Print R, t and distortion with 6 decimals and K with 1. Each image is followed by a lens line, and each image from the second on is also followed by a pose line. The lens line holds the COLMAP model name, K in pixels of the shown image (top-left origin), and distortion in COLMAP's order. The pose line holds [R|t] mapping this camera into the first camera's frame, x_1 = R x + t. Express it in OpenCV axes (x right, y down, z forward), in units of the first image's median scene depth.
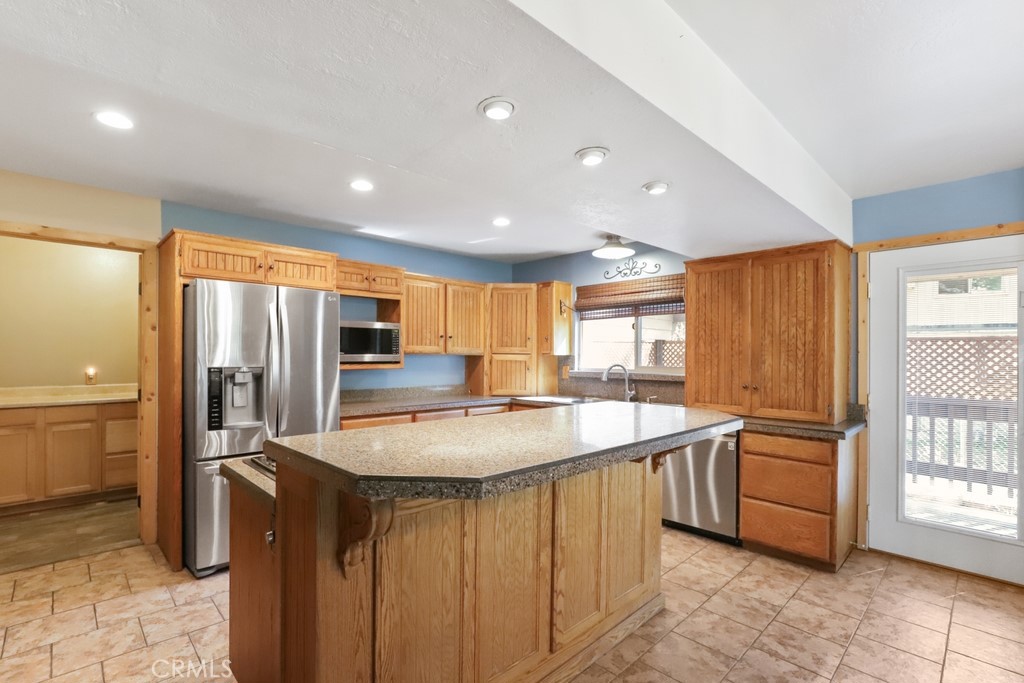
lens RADIAL K [[477.9, 0, 510.3], [0, 477.9, 354.0], [0, 0, 1]] dist [0.011315, 0.000074]
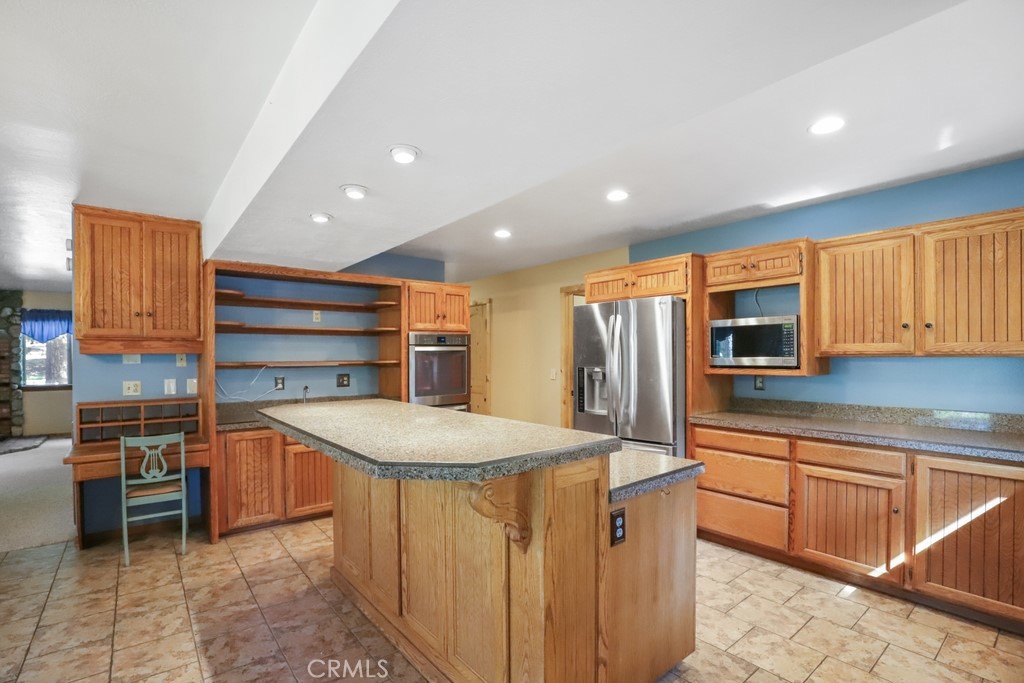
lens RADIAL K [[478.2, 0, 497.8], [0, 478.2, 359.1], [0, 0, 1]] dist [-0.024441, 0.000309]
pose [[-0.117478, 0.002220, -0.993073, 0.653978], [0.007014, 0.999974, 0.001405, -0.000332], [0.993051, -0.006801, -0.117491, 0.750292]]
